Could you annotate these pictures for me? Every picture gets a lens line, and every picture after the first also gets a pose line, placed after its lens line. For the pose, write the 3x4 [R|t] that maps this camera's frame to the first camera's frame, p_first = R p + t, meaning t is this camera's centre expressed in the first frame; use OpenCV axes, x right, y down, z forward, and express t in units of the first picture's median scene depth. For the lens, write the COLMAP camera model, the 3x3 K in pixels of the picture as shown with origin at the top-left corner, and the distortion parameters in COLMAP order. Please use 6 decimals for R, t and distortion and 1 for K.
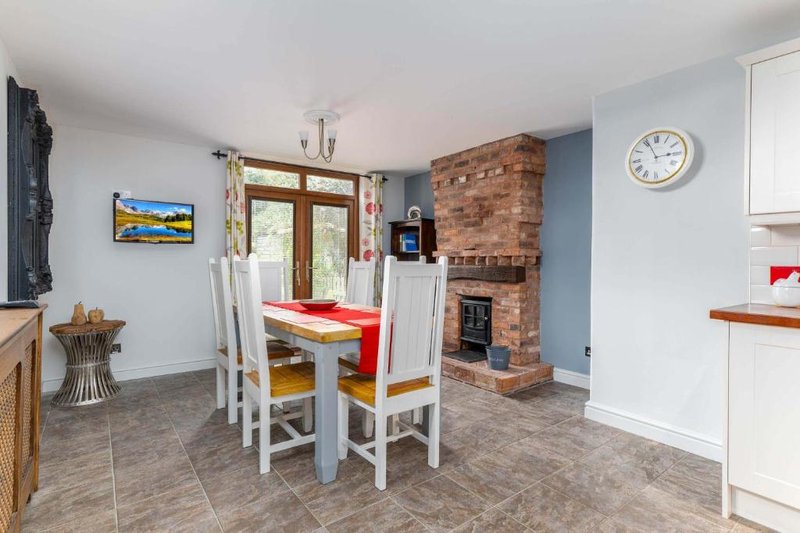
lens RADIAL K [[397.8, 0, 396.4], [0, 397.8, 260.6], [0, 0, 1]] dist [0.002684, 0.003458]
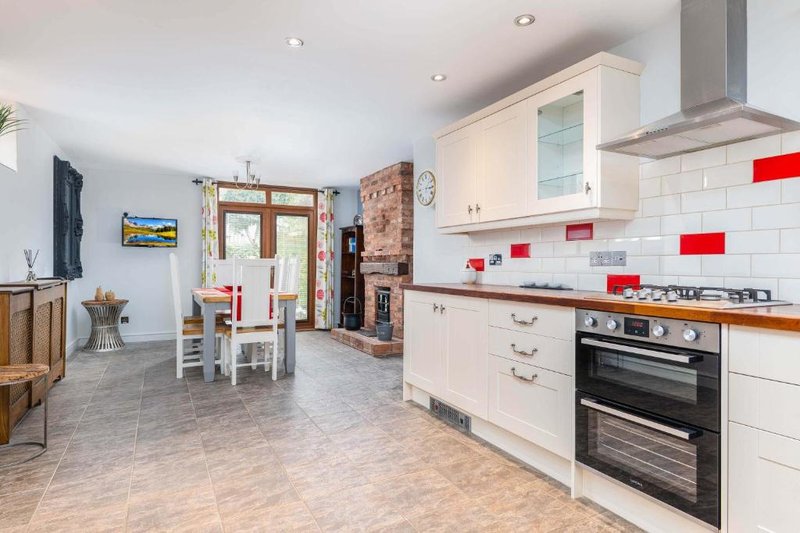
lens RADIAL K [[455.5, 0, 399.2], [0, 455.5, 261.9], [0, 0, 1]] dist [0.023837, -0.003830]
pose [[0.986488, -0.002225, -0.163817, 0.496423], [0.001196, 0.999979, -0.006380, 0.019108], [0.163827, 0.006098, 0.986470, -0.435035]]
